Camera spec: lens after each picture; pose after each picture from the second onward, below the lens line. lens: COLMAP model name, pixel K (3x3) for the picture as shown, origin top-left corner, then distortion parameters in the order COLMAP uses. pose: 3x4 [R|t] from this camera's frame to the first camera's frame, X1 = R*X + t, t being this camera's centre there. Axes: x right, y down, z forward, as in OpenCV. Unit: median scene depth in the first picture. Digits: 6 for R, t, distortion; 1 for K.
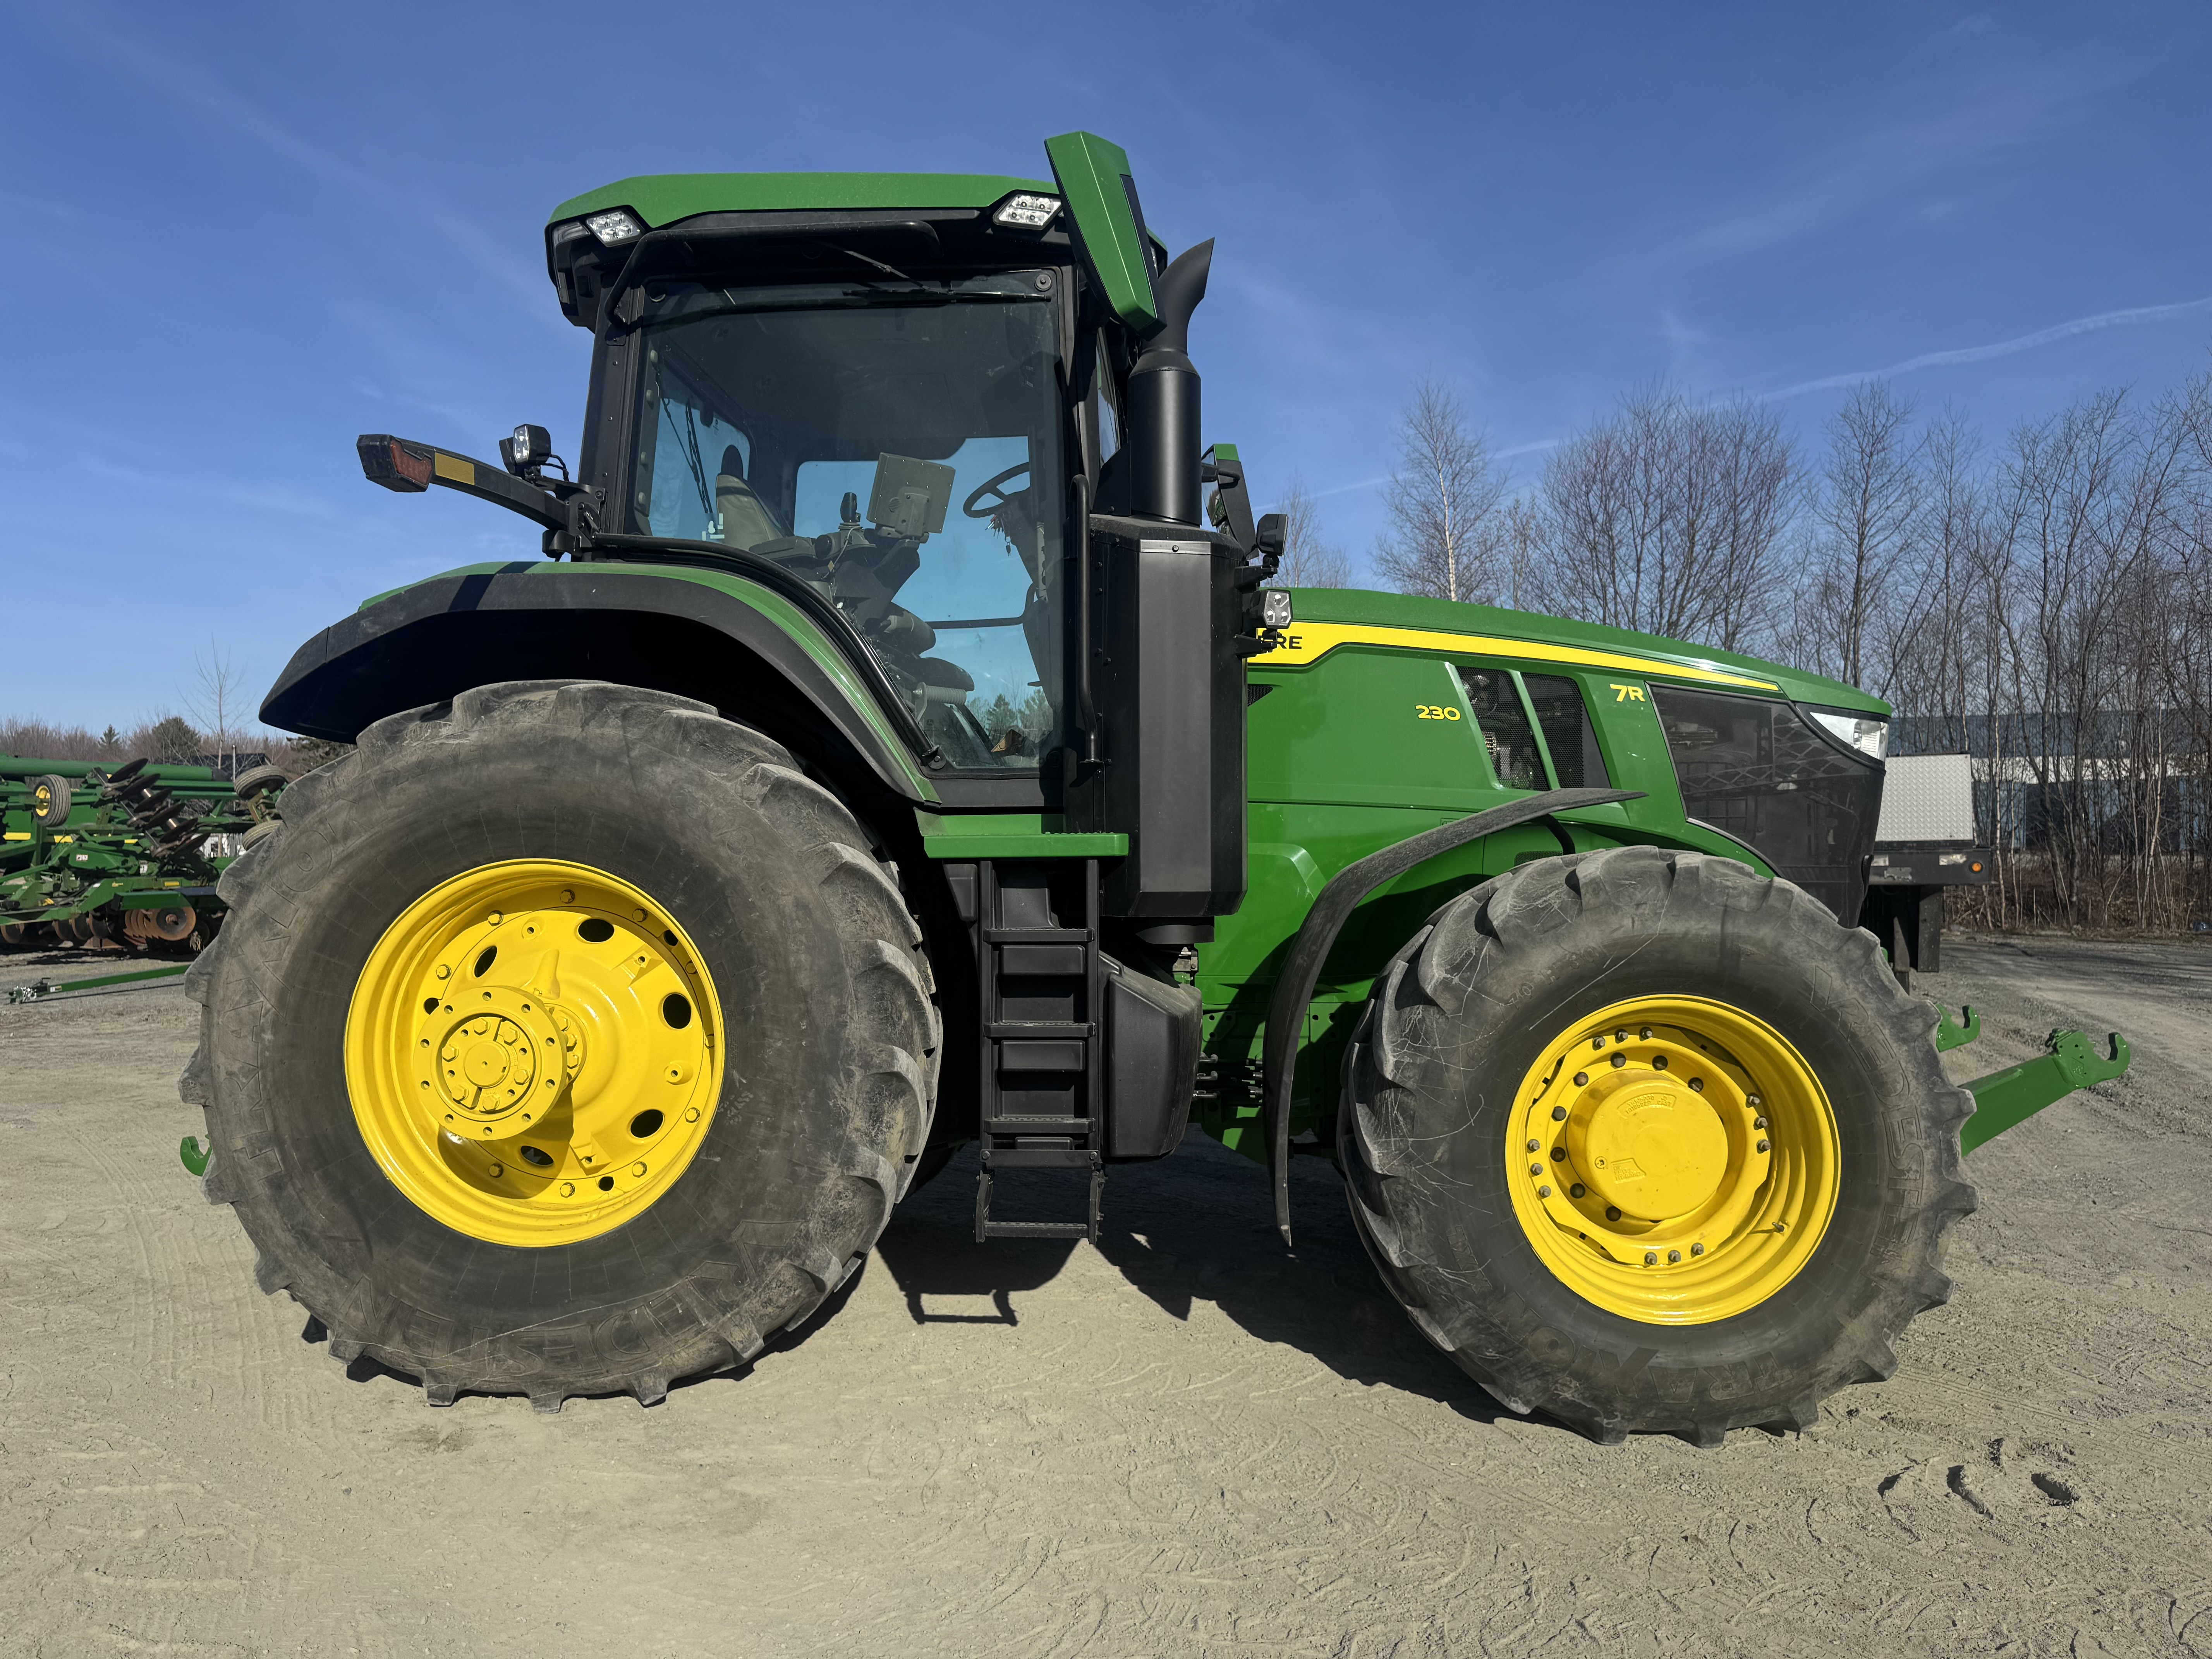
lens RADIAL K [[1610.5, 0, 1102.0], [0, 1610.5, 825.5], [0, 0, 1]] dist [0.022971, -0.012712]
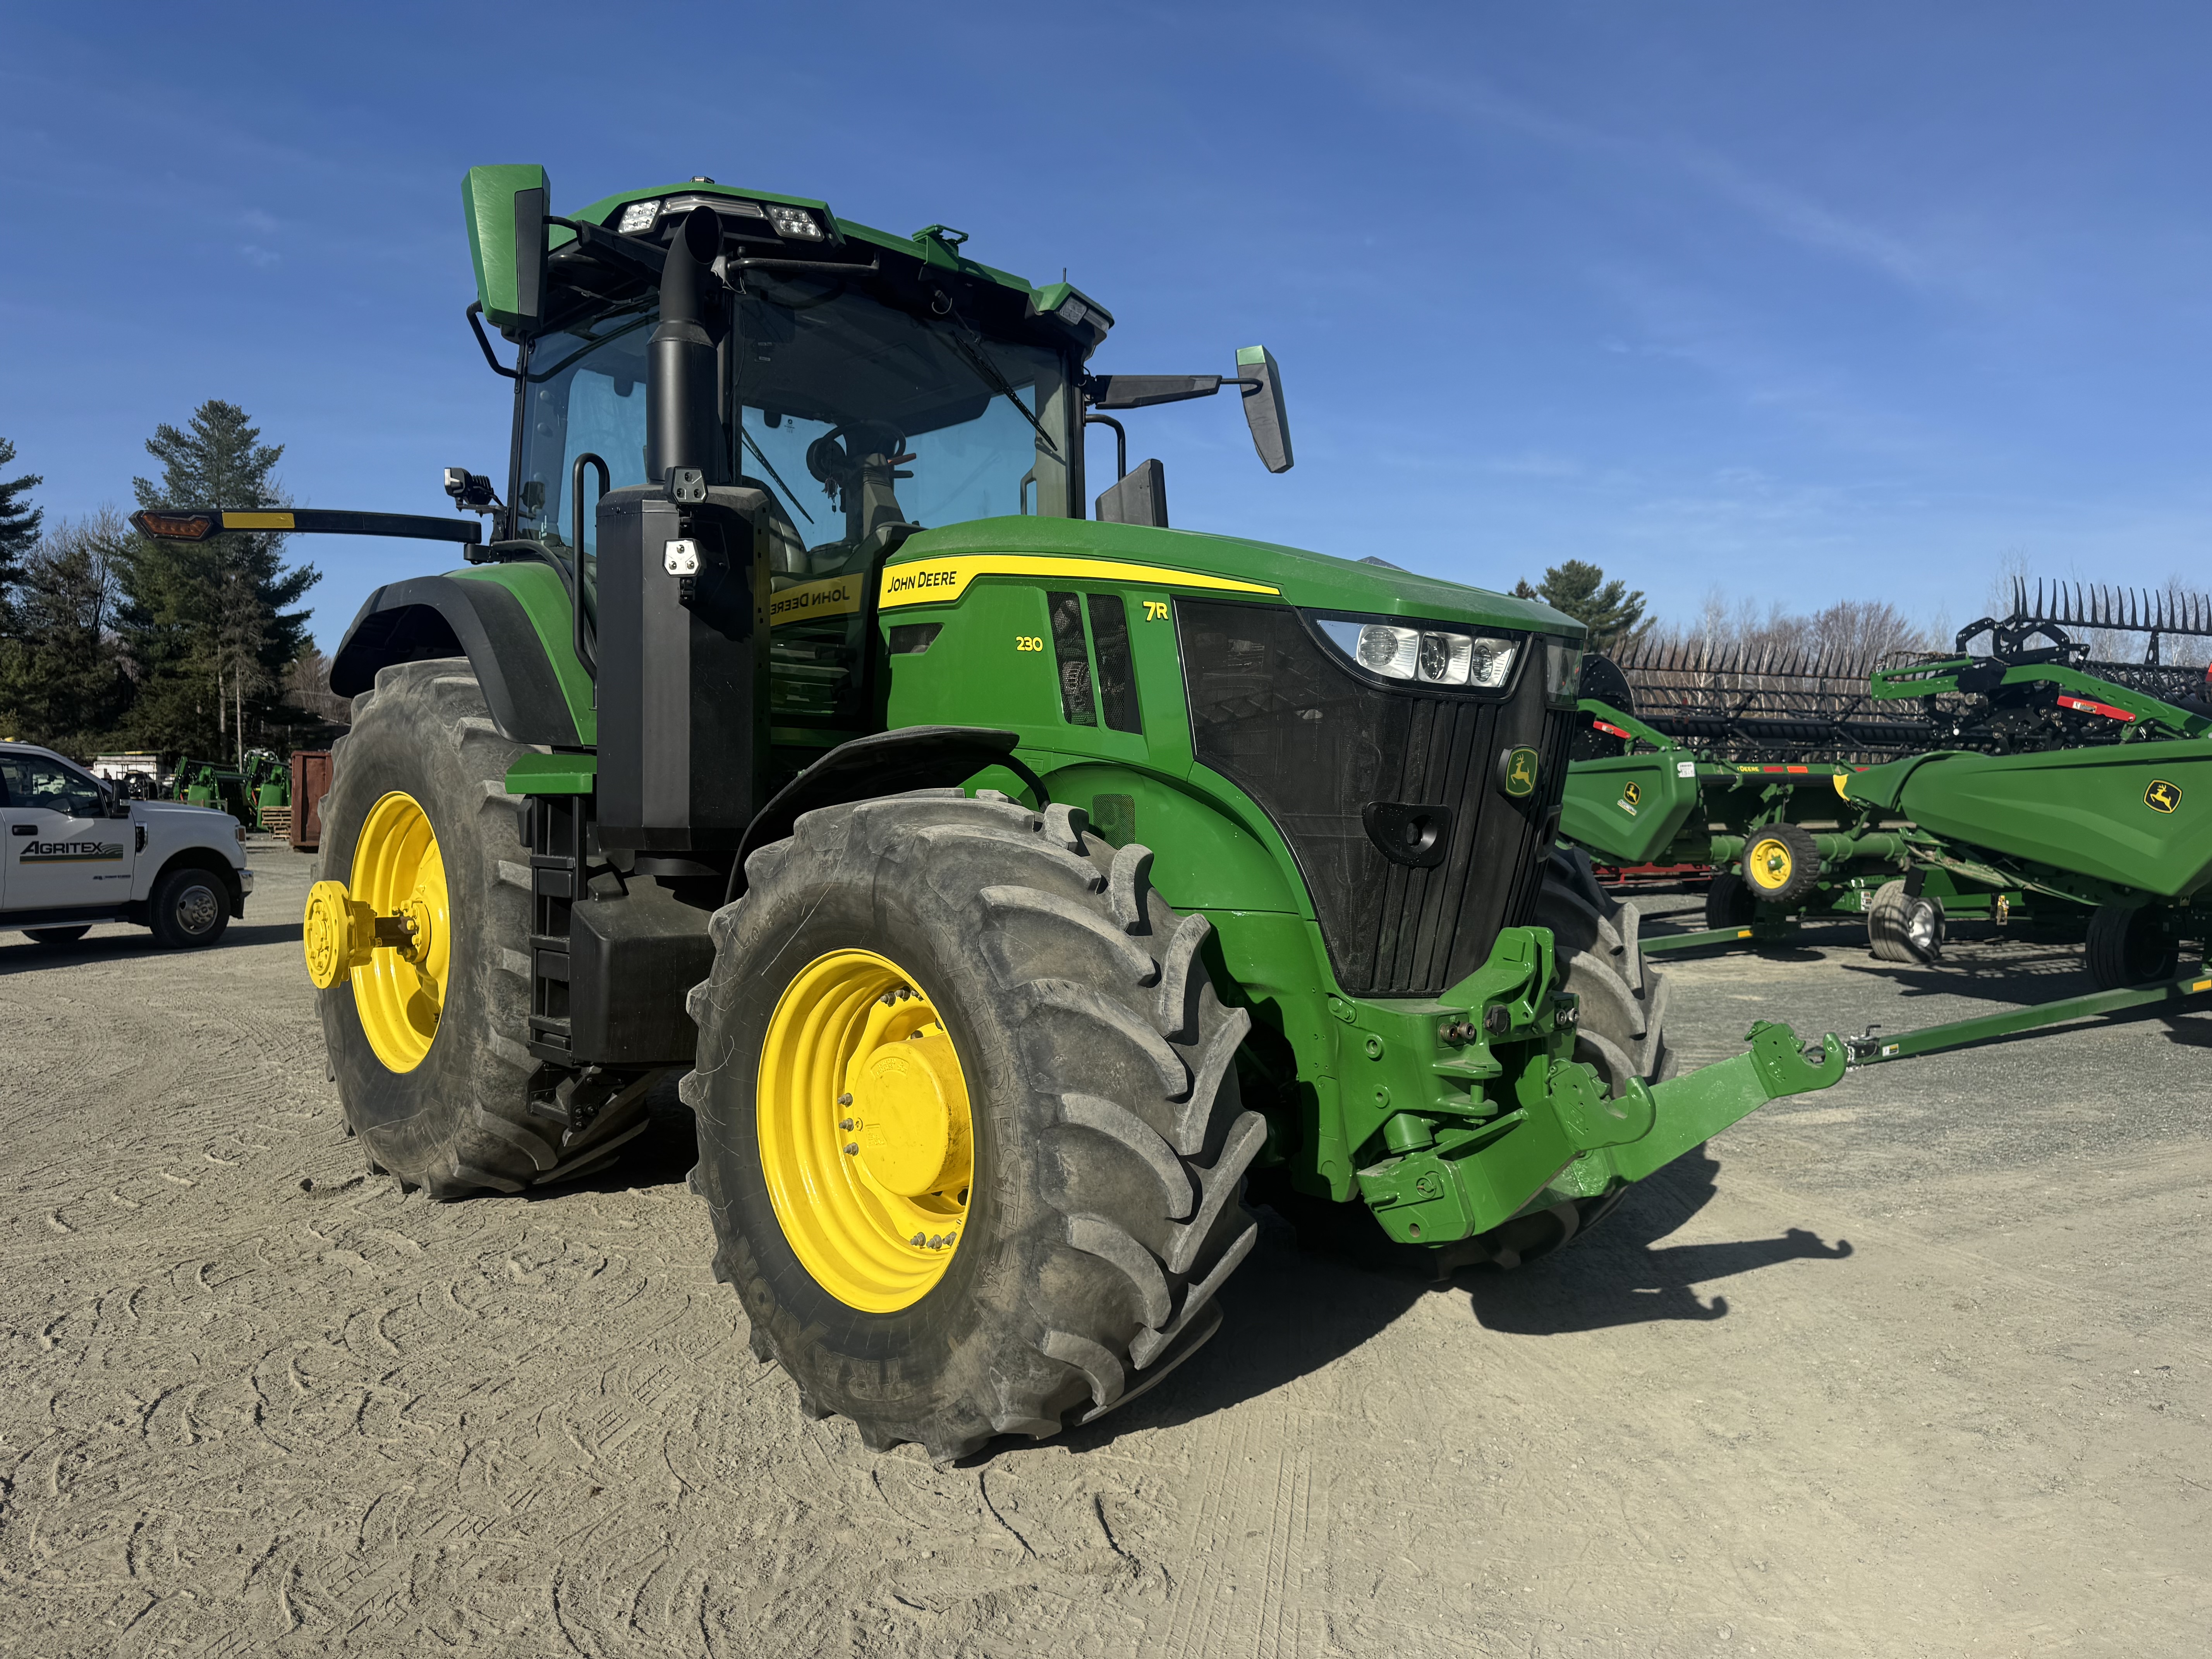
lens RADIAL K [[1610.5, 0, 1086.2], [0, 1610.5, 773.4], [0, 0, 1]] dist [0.022971, -0.012712]
pose [[0.739289, 0.000786, -0.673387, 1.078753], [0.004033, 0.999976, 0.005595, 0.000032], [0.673376, -0.006852, 0.739269, 0.418277]]
